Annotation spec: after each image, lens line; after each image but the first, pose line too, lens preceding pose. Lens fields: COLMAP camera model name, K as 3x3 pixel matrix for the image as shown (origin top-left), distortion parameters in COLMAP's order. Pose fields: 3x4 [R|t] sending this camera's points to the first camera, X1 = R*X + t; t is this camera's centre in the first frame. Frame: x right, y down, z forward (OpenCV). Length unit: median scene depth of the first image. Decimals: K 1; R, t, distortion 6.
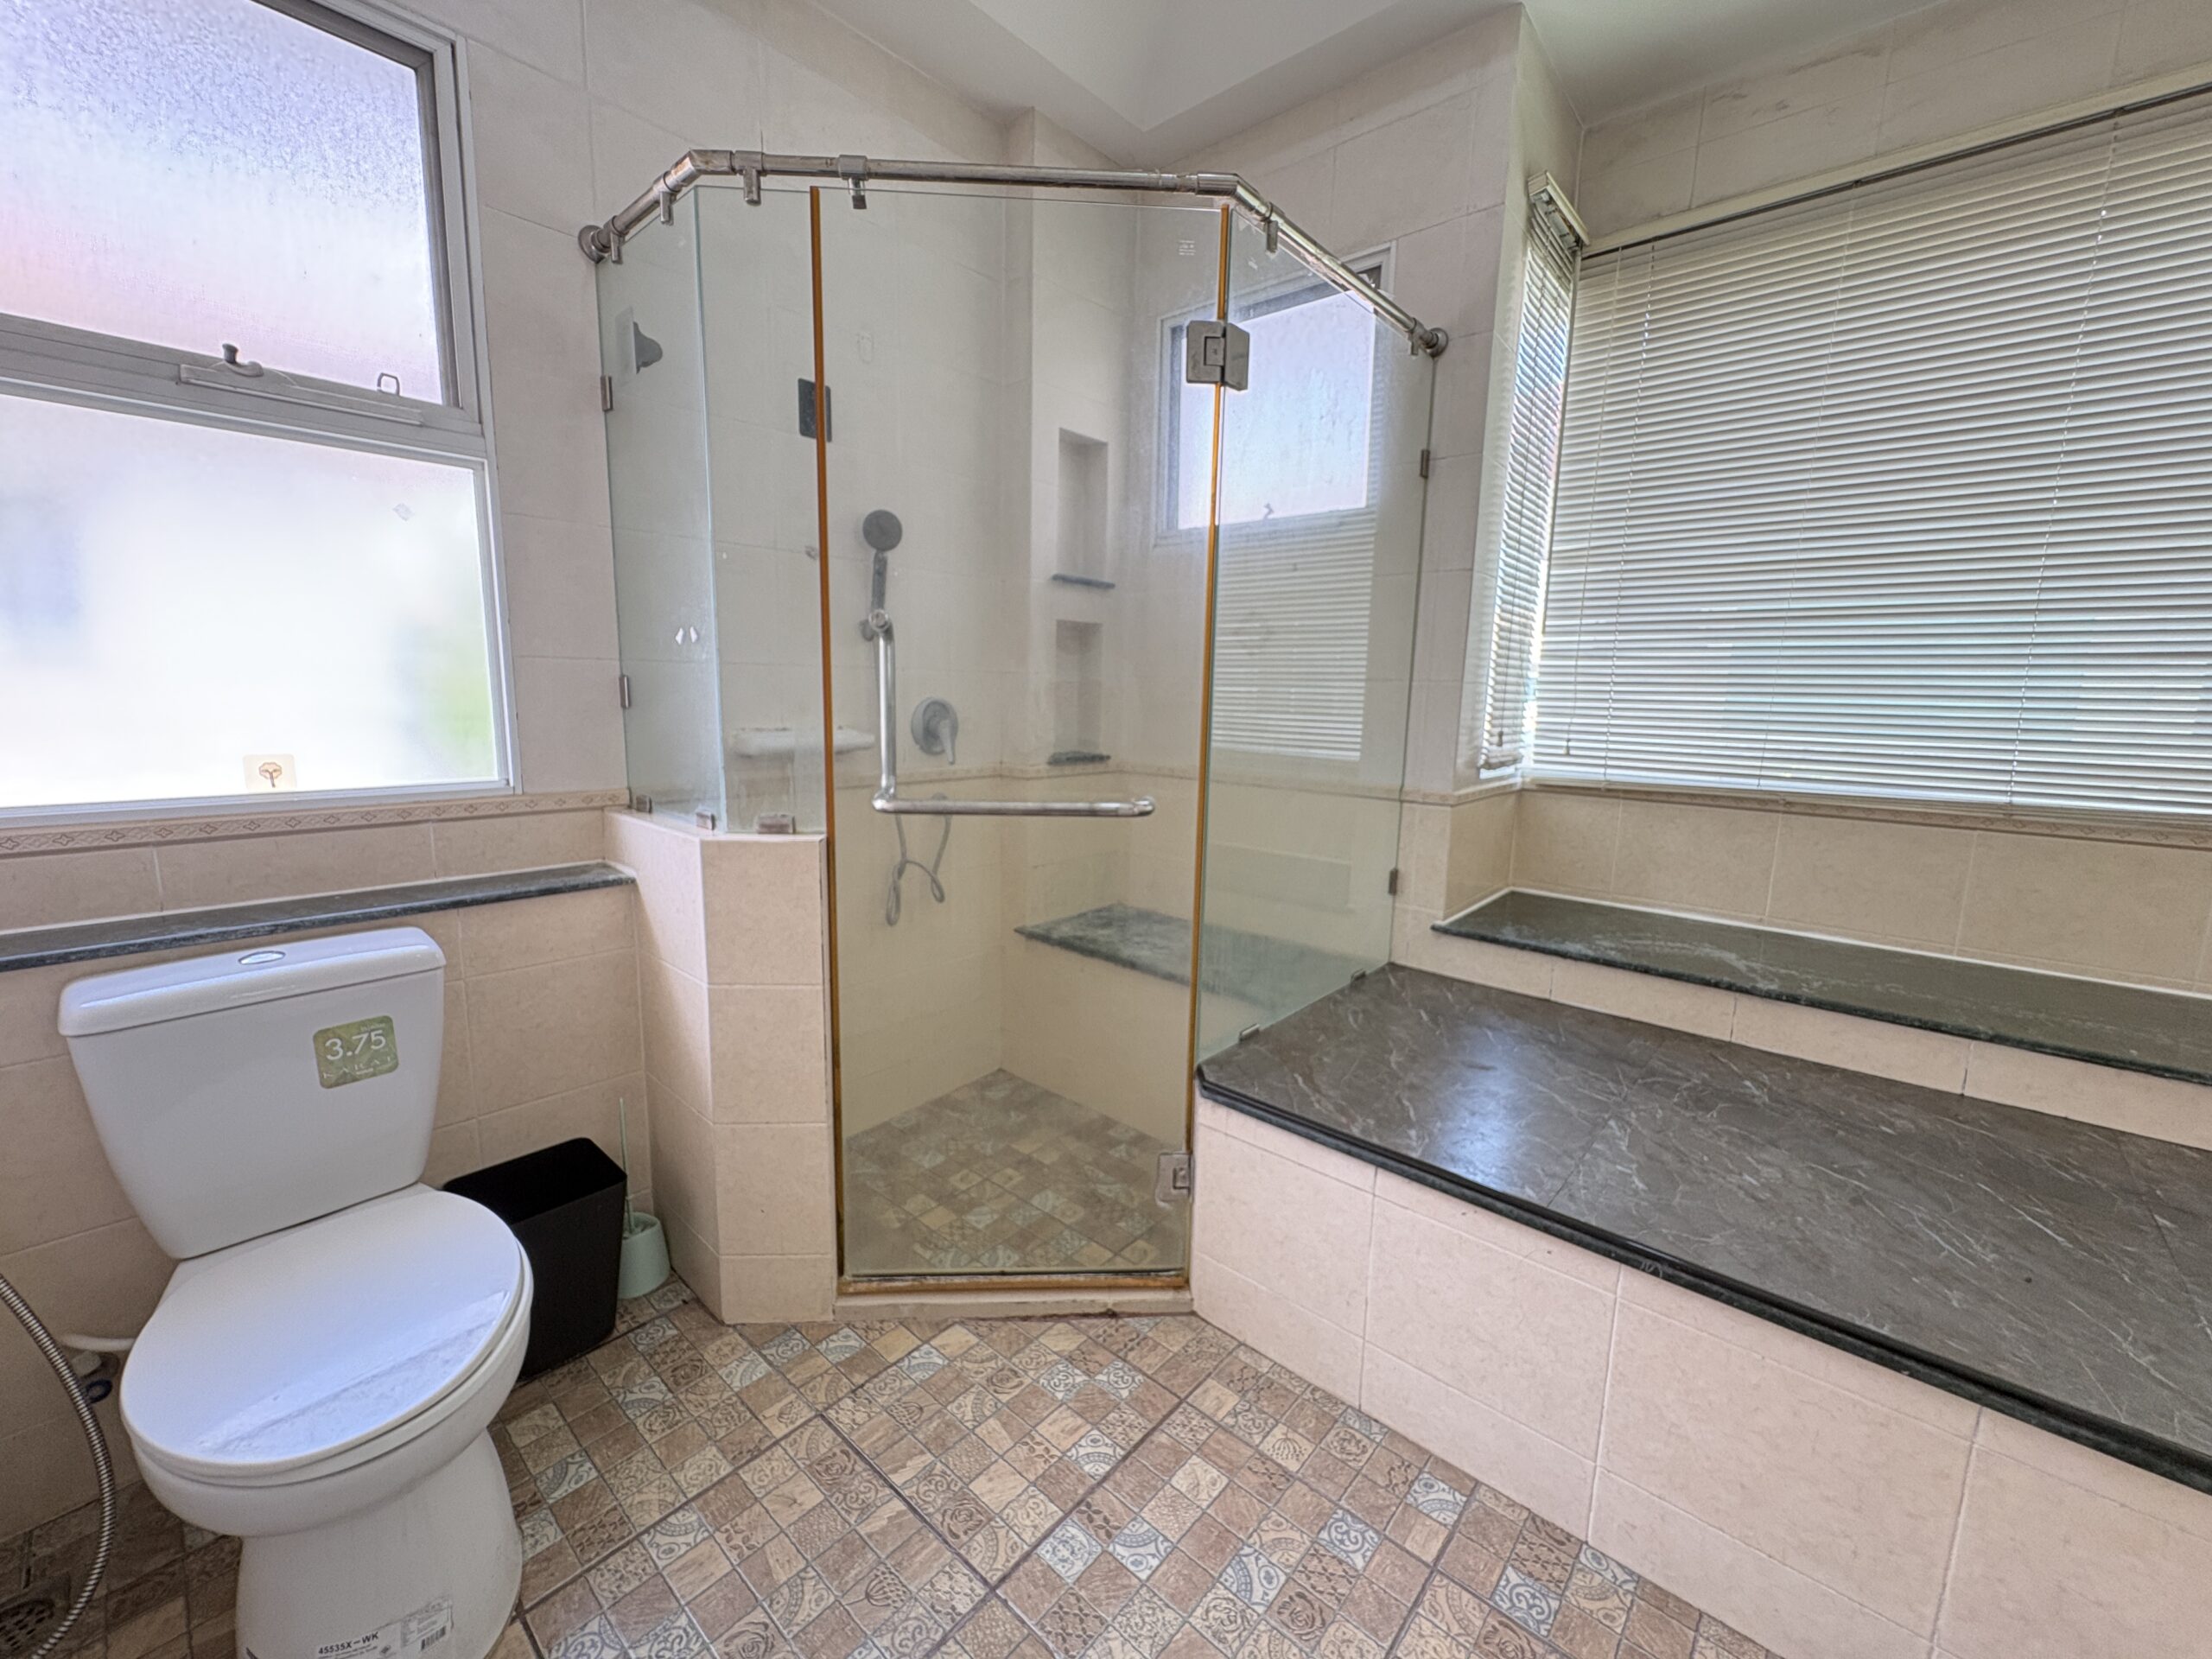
lens RADIAL K [[878.3, 0, 1102.8], [0, 878.3, 820.8], [0, 0, 1]] dist [-0.001971, -0.000469]
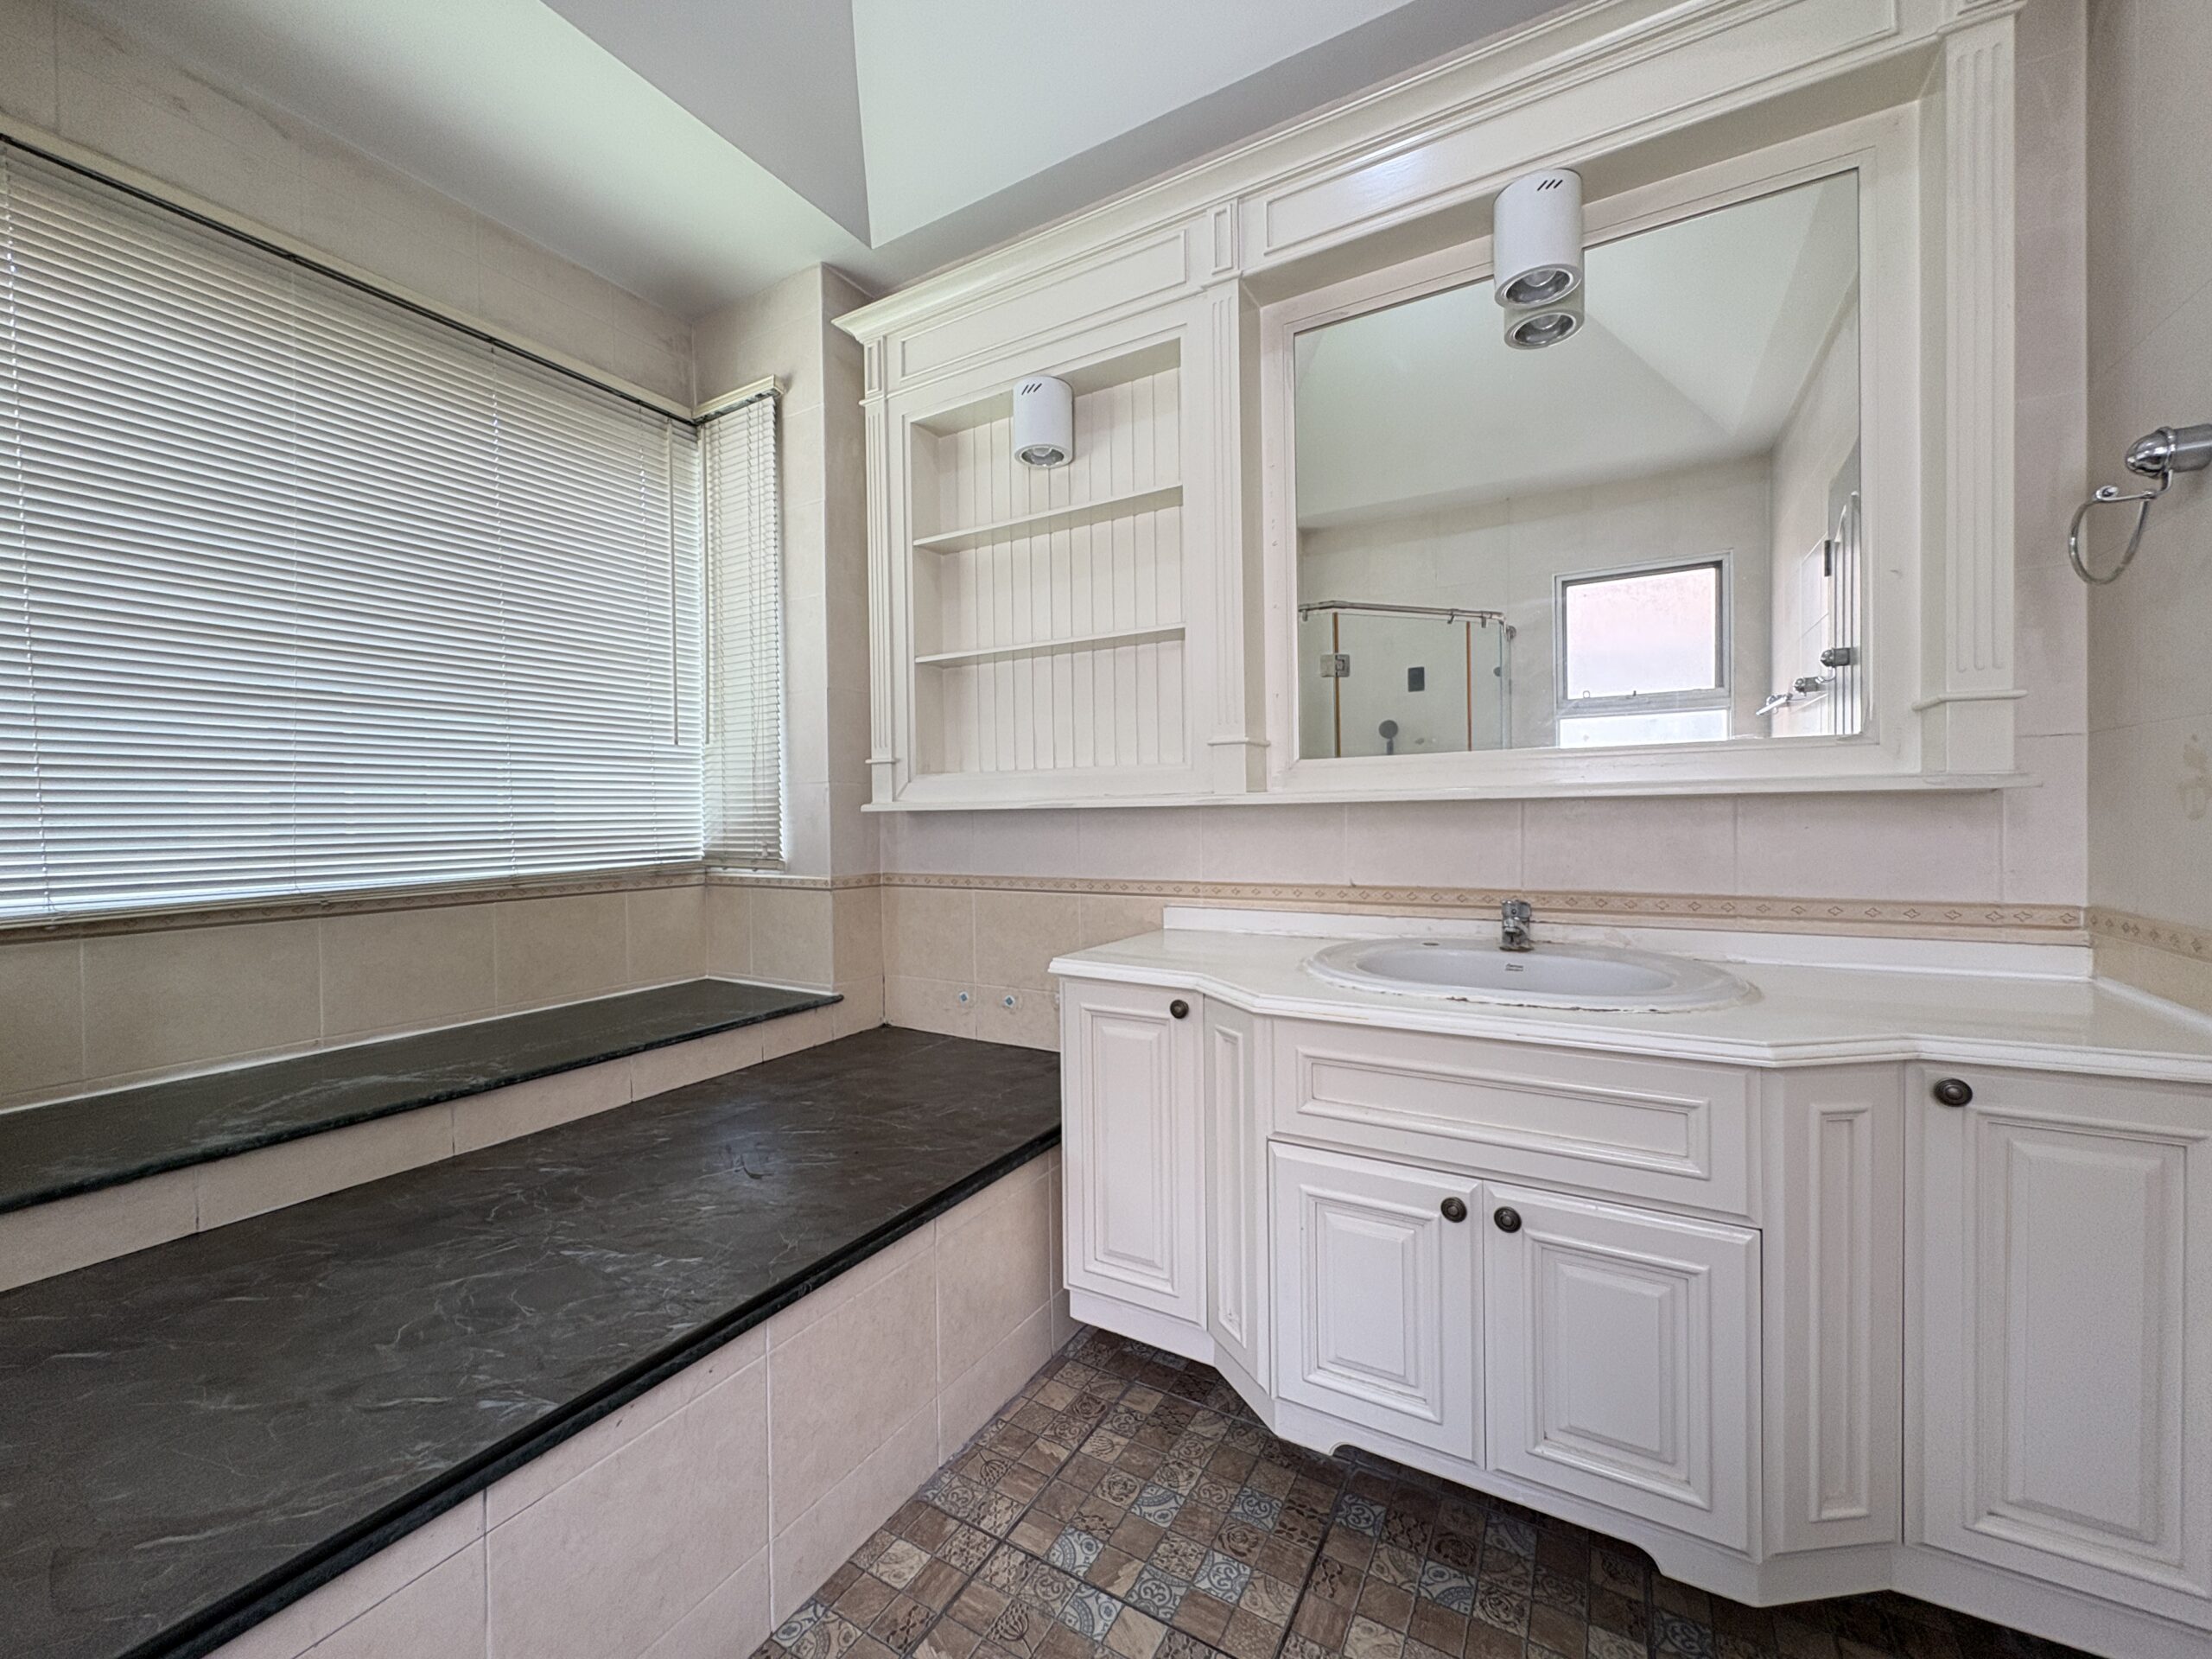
lens RADIAL K [[878.3, 0, 1100.9], [0, 878.3, 826.6], [0, 0, 1]] dist [-0.001971, -0.000469]
pose [[-0.201611, -0.030524, 0.978990, -0.356709], [0.158529, 0.985319, 0.063369, -0.043089], [-0.966551, 0.167974, -0.193812, 0.566267]]
